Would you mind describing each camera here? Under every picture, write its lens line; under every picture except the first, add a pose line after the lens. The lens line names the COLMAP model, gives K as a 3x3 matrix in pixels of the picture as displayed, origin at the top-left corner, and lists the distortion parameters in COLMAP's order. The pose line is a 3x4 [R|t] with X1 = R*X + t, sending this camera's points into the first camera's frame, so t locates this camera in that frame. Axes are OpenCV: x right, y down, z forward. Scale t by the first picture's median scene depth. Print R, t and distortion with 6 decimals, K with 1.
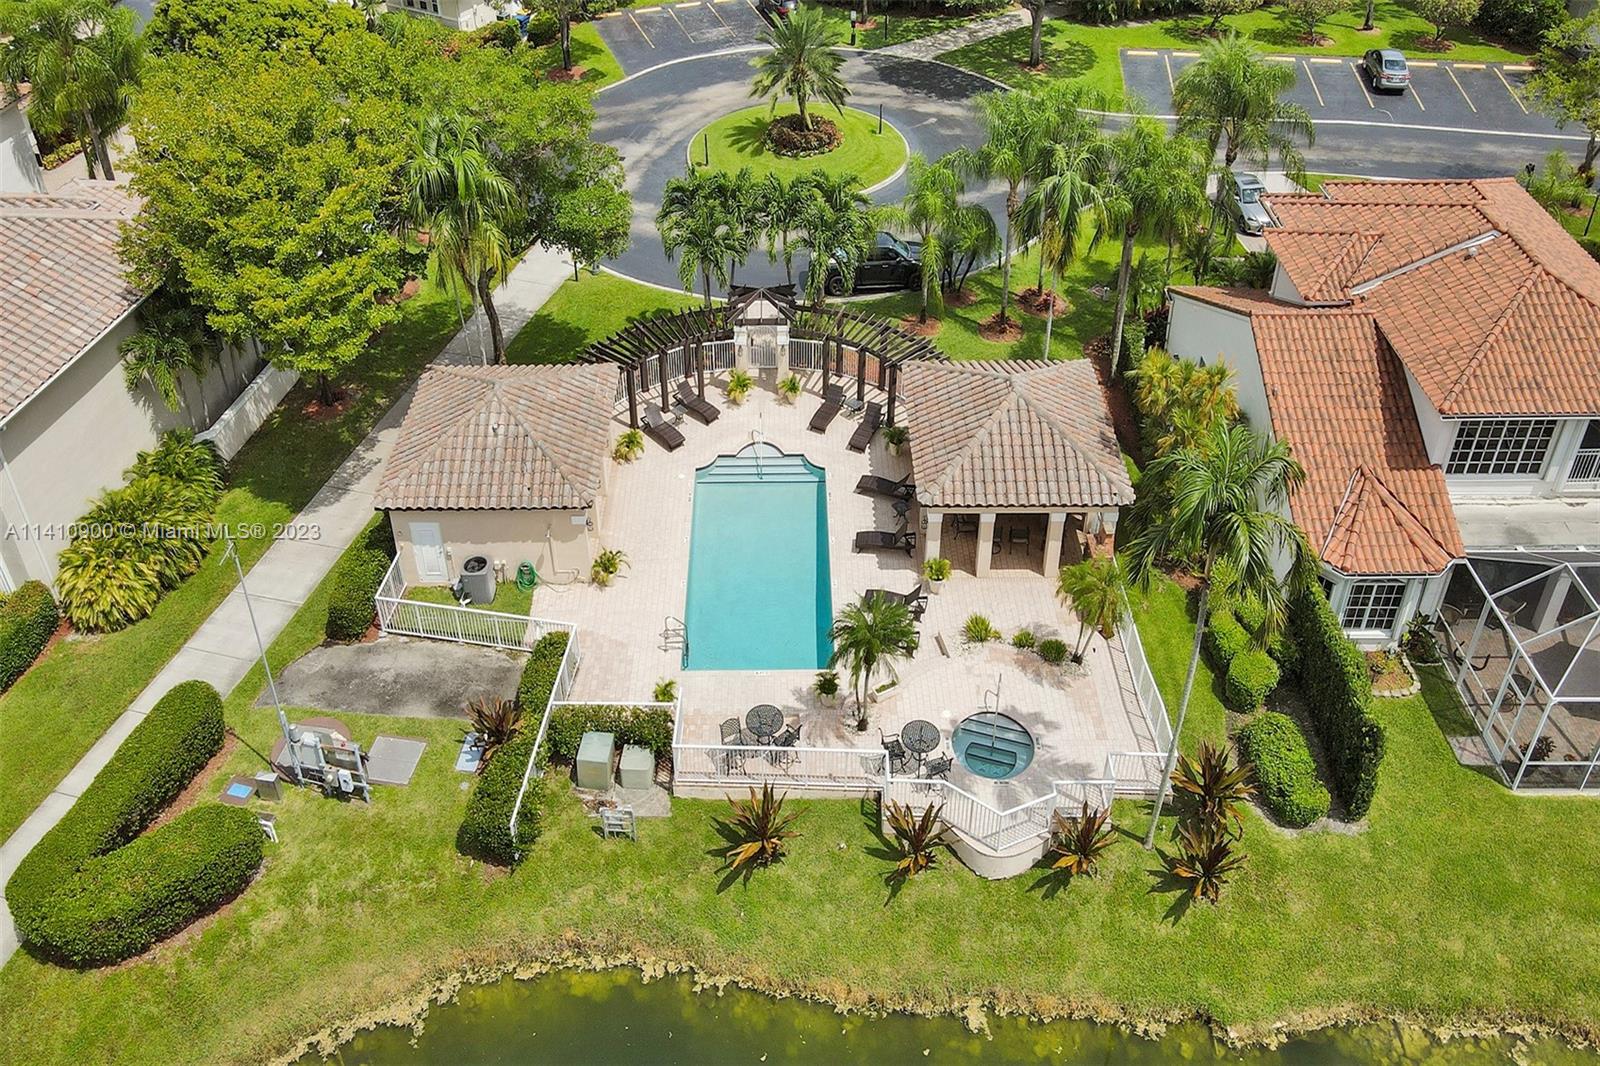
lens RADIAL K [[1142.5, 0, 788.5], [0, 1142.5, 533.6], [0, 0, 1]] dist [-0.003674, -0.002024]
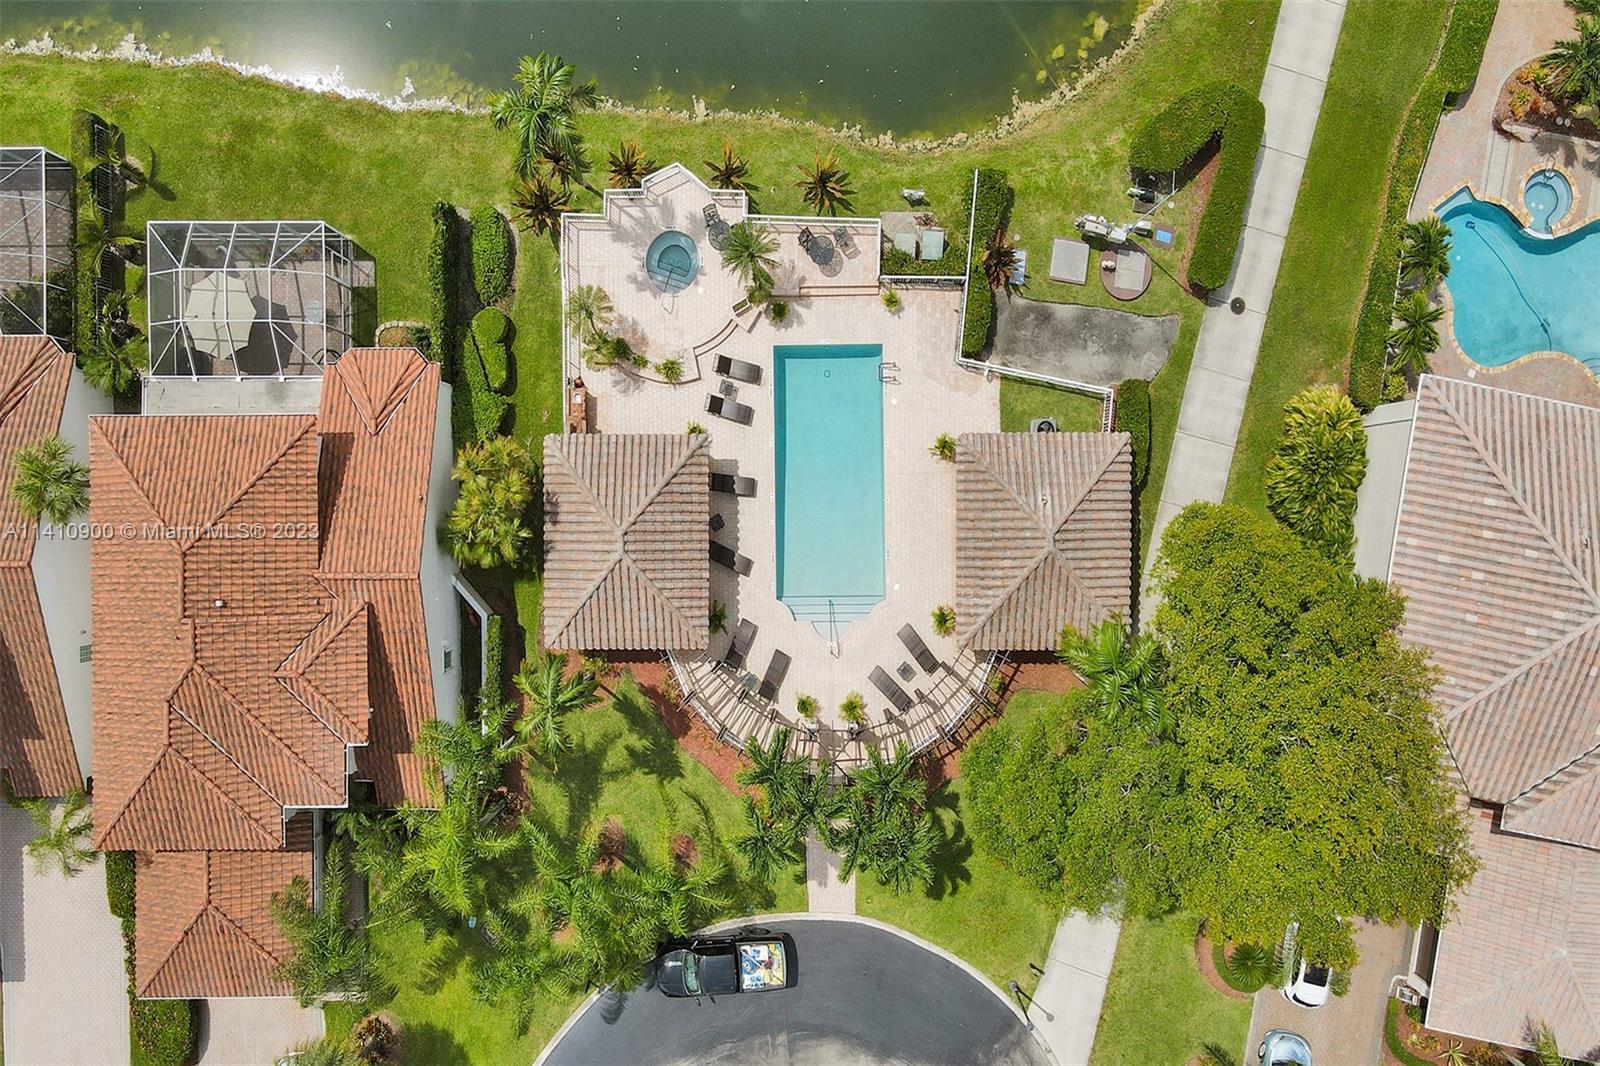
lens RADIAL K [[1142.5, 0, 788.5], [0, 1142.5, 533.6], [0, 0, 1]] dist [-0.003674, -0.002024]
pose [[-0.999853, 0.001737, 0.017034, -0.001121], [0.009823, -0.756624, 0.653777, -1.122021], [0.014024, 0.653848, 0.756496, 0.087844]]
